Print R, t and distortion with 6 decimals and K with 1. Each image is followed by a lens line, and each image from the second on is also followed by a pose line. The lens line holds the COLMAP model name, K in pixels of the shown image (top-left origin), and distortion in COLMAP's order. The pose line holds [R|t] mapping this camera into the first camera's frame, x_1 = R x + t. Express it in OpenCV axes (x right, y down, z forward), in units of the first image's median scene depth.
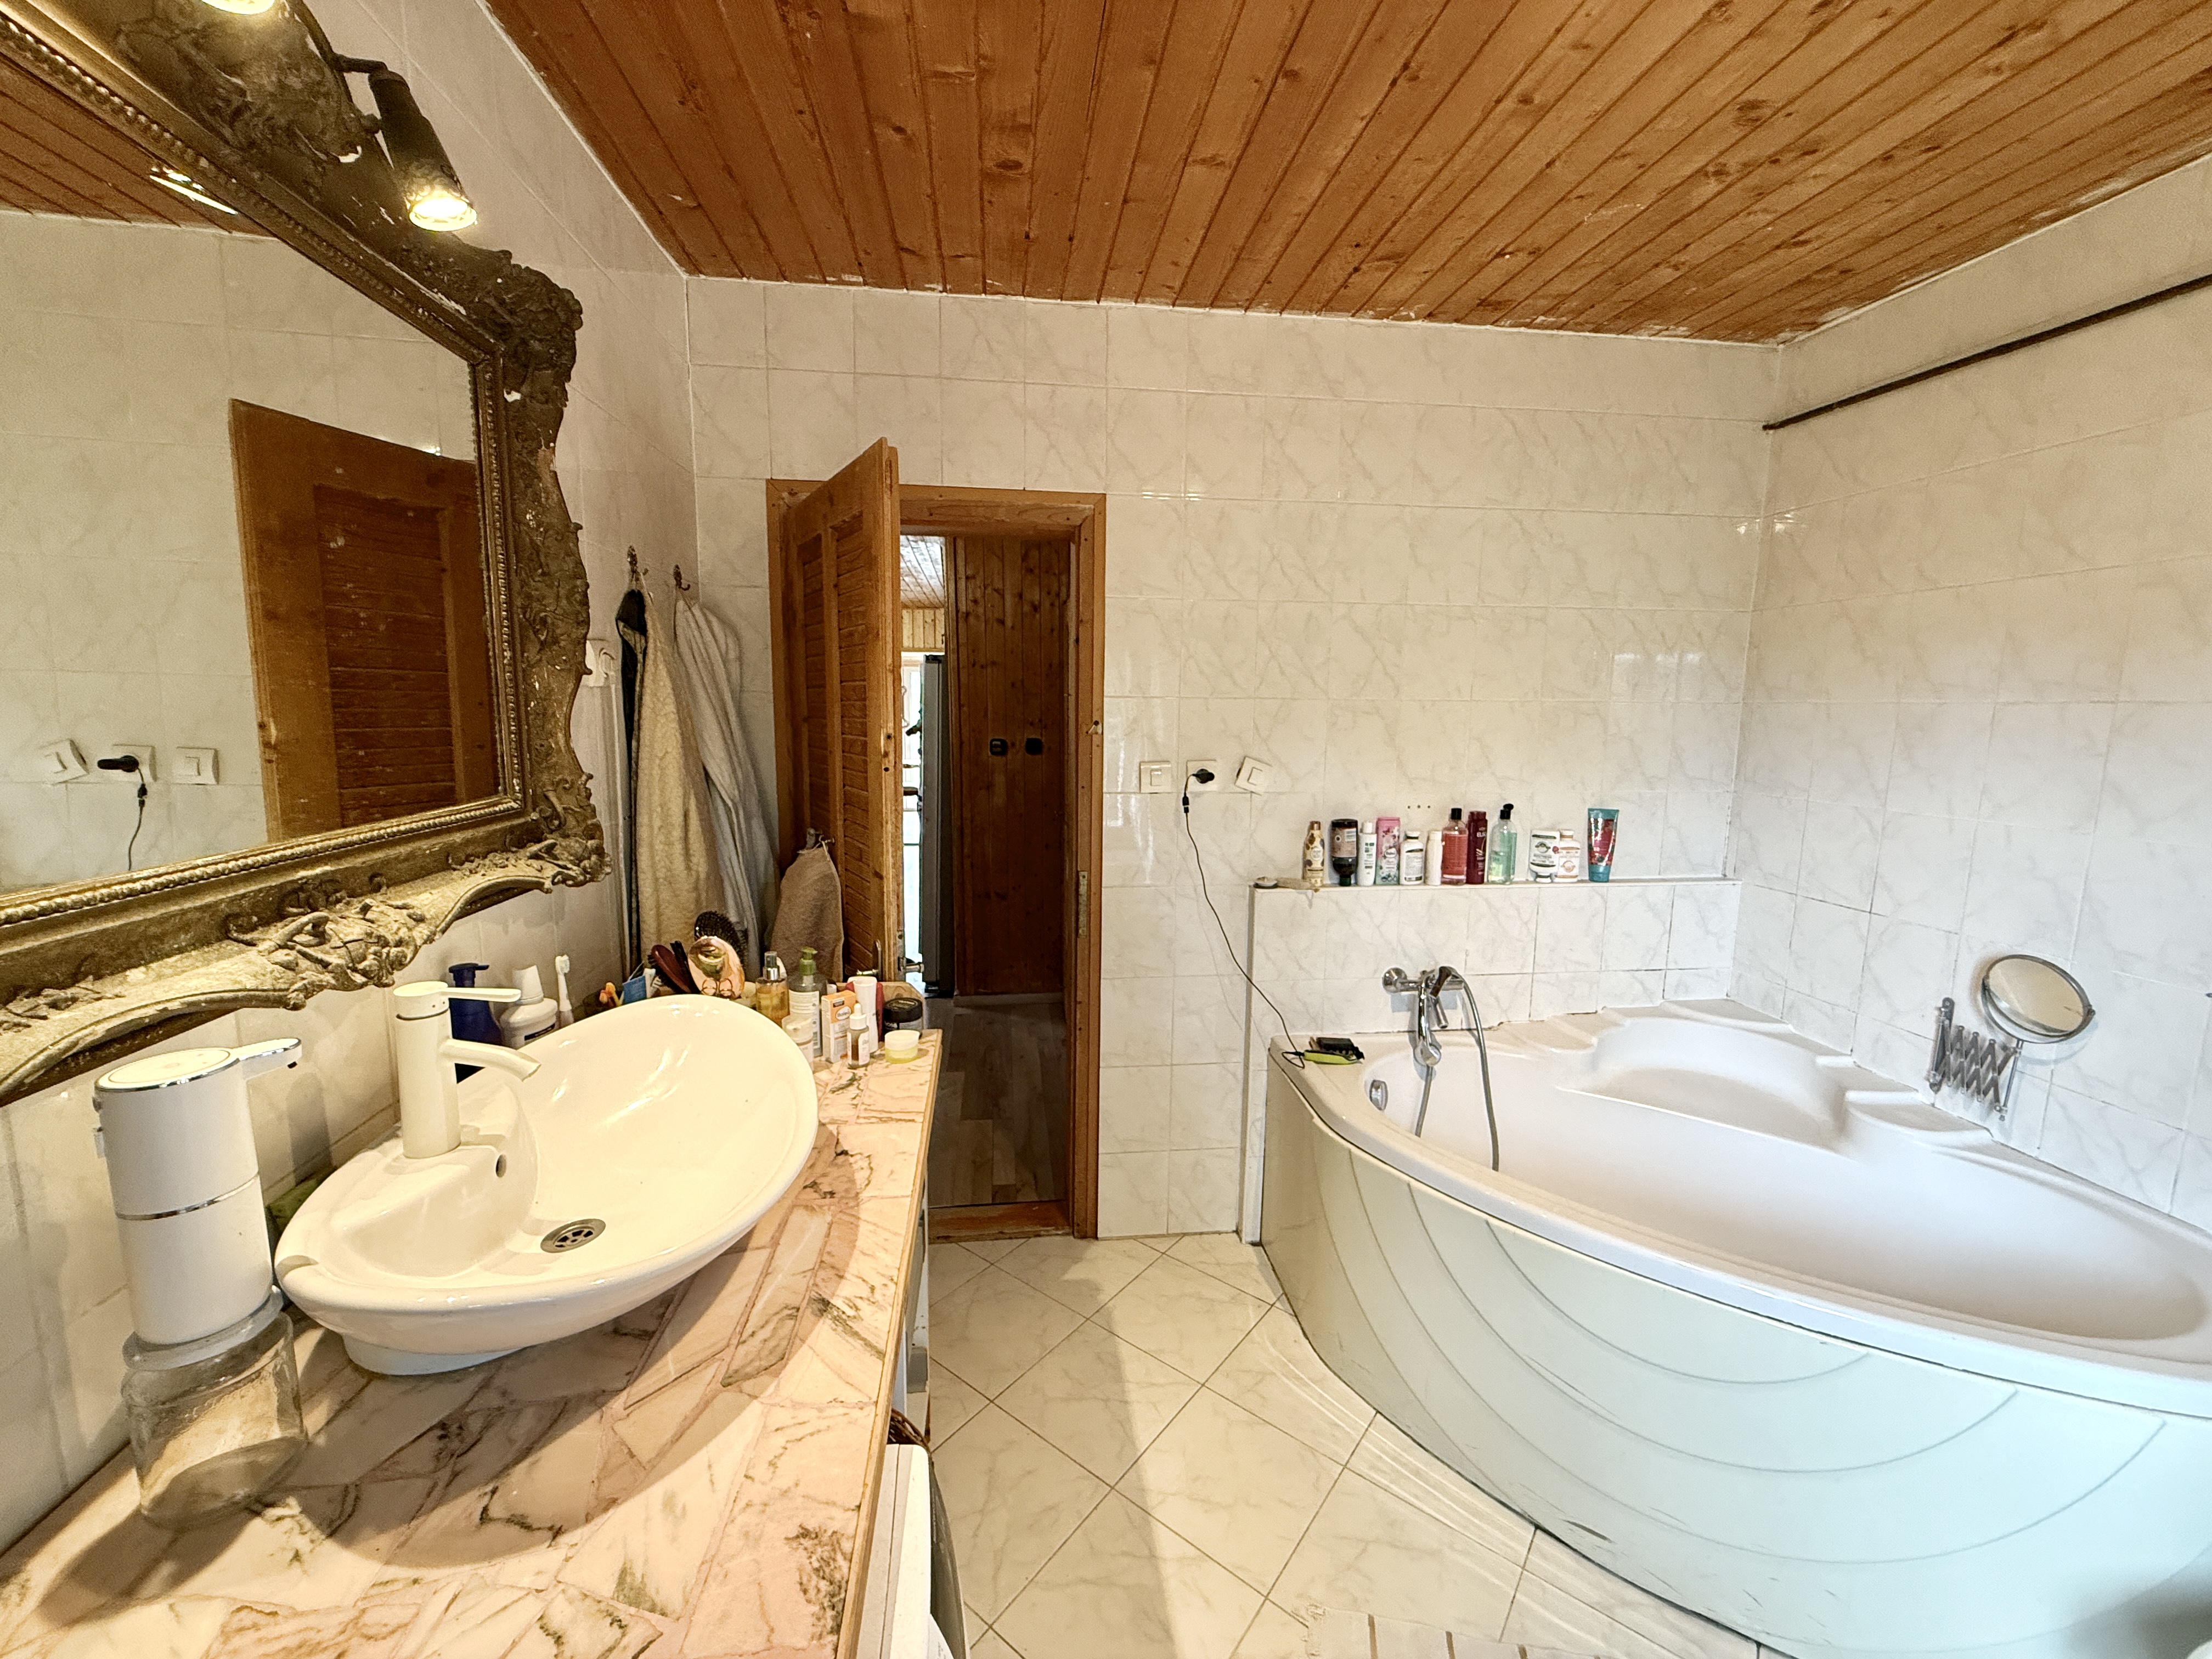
lens RADIAL K [[879.0, 0, 1103.5], [0, 879.0, 820.7], [0, 0, 1]] dist [-0.001125, 0.000256]
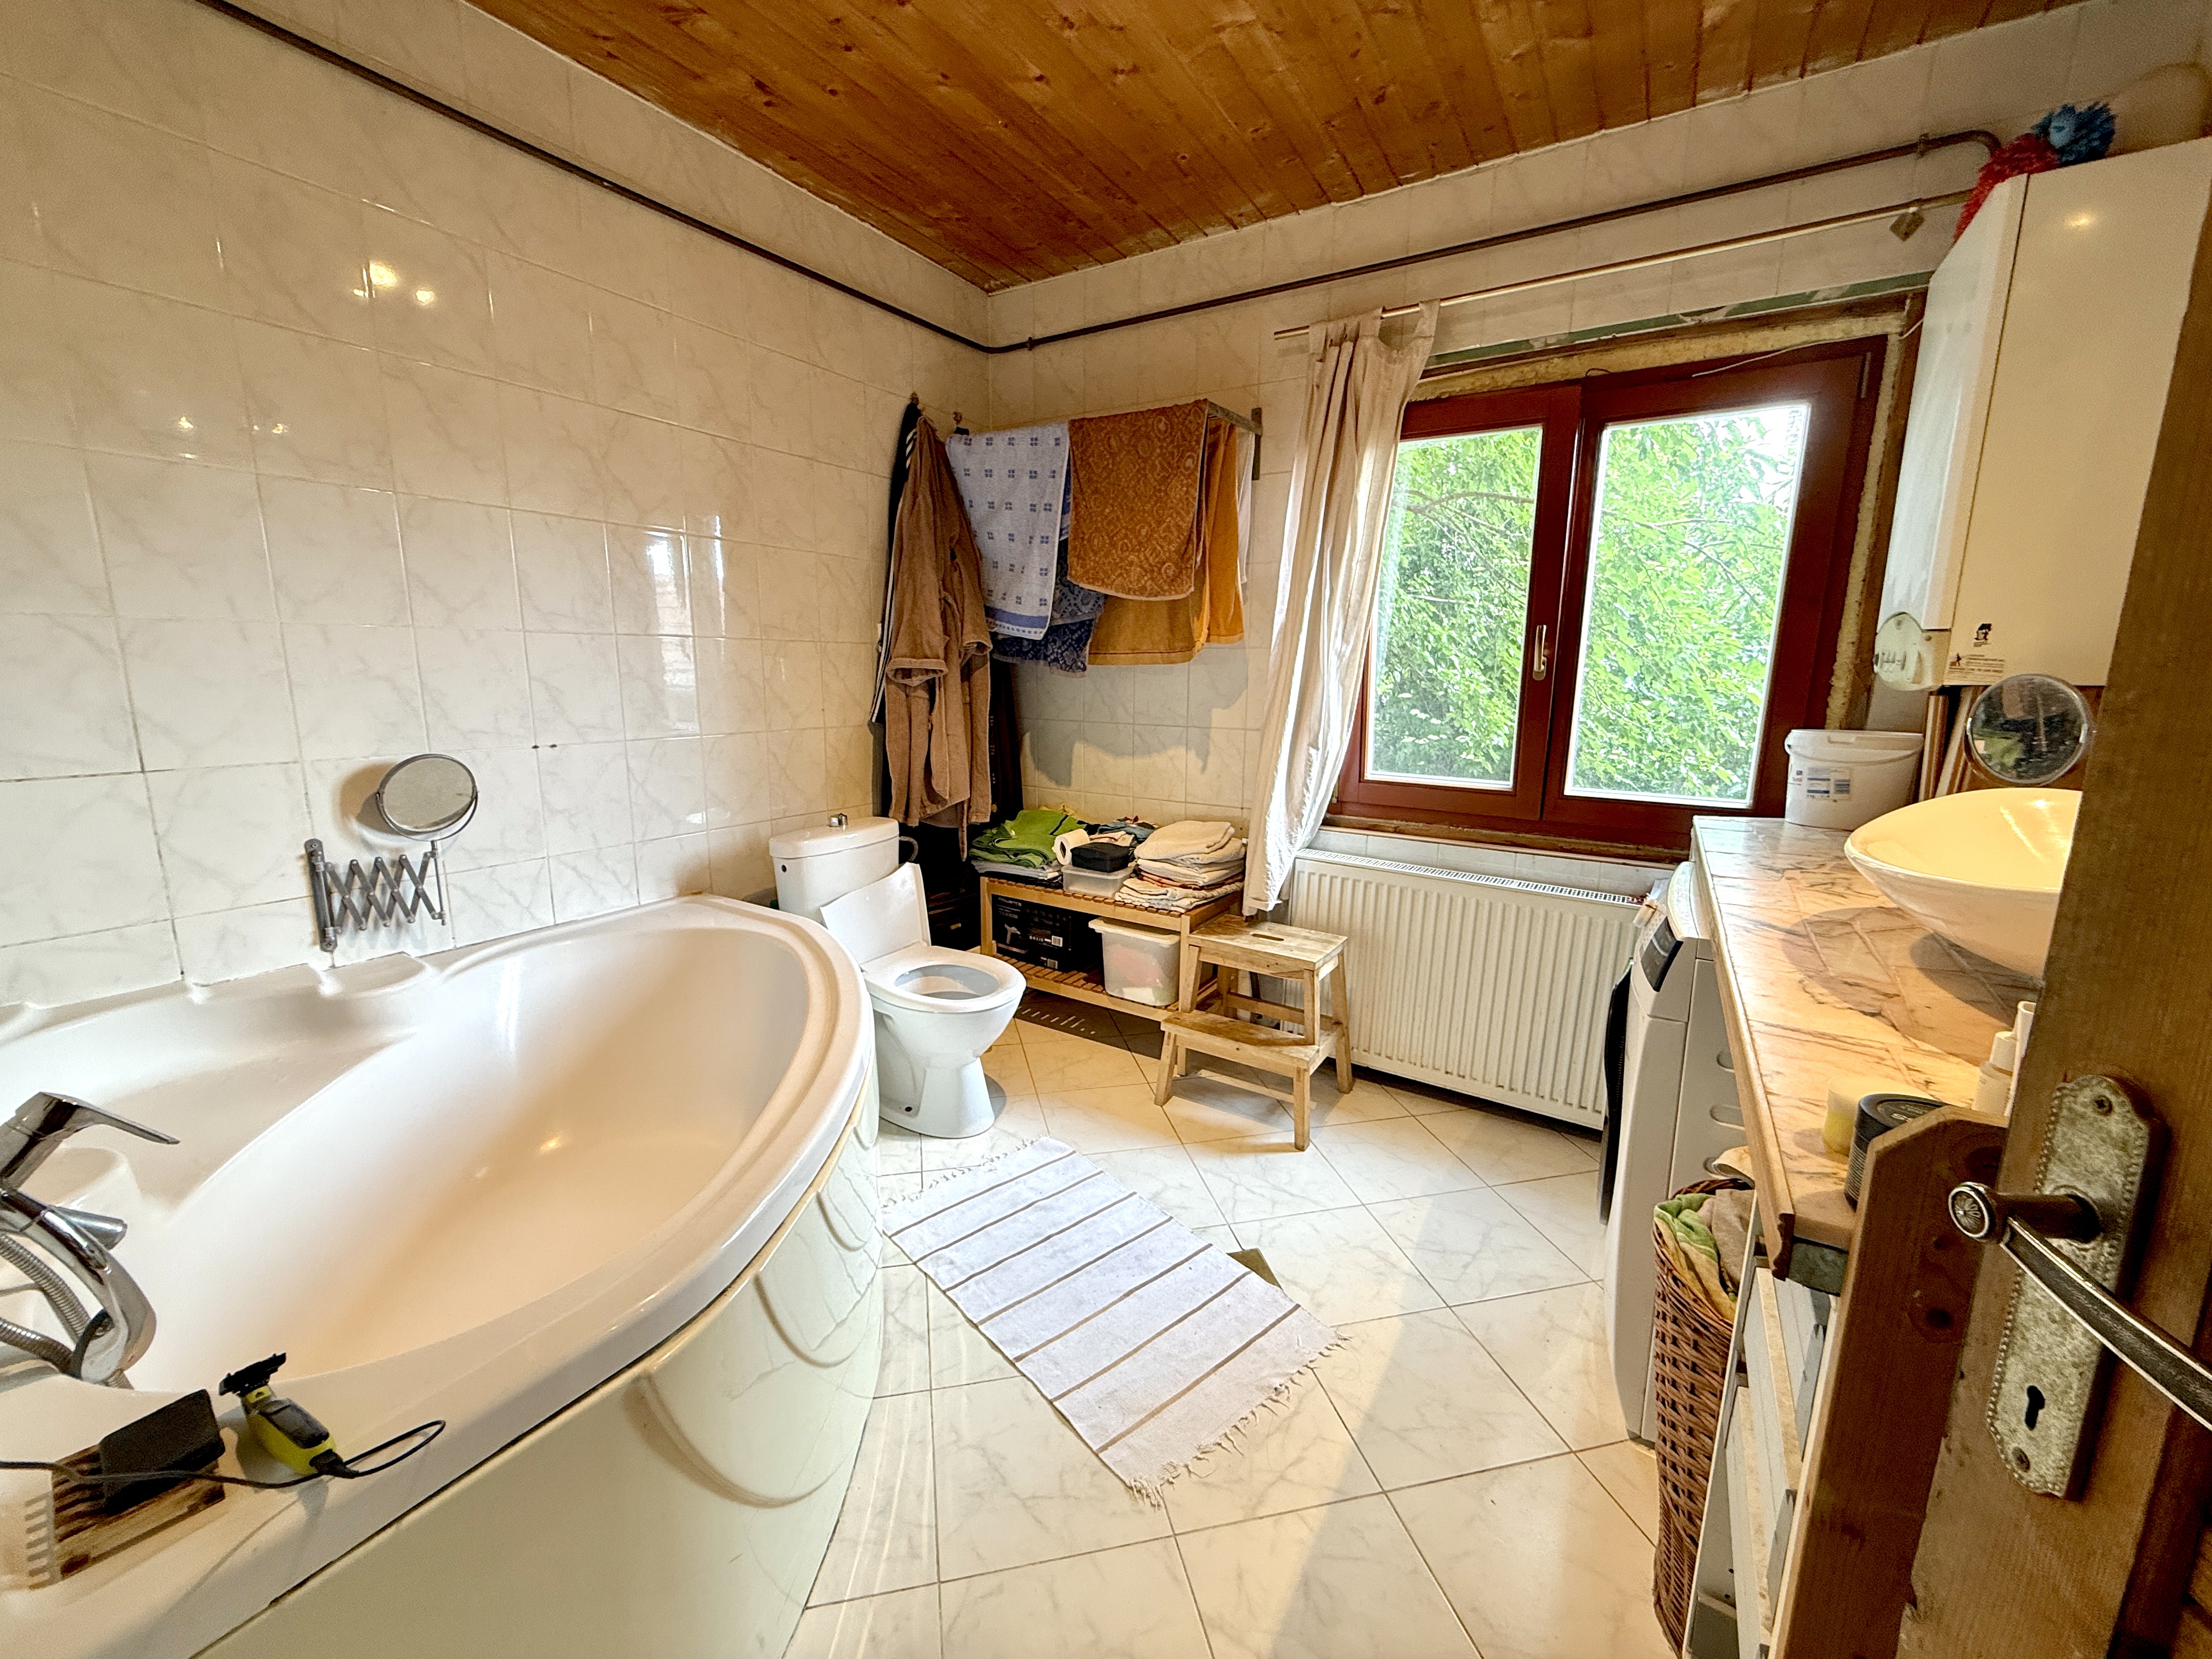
lens RADIAL K [[879.0, 0, 1097.3], [0, 879.0, 822.6], [0, 0, 1]] dist [-0.001125, 0.000256]
pose [[-0.773268, -0.131935, 0.620201, -0.142692], [0.066810, 0.955716, 0.286608, -0.004883], [-0.630550, 0.263060, -0.730210, 1.135867]]
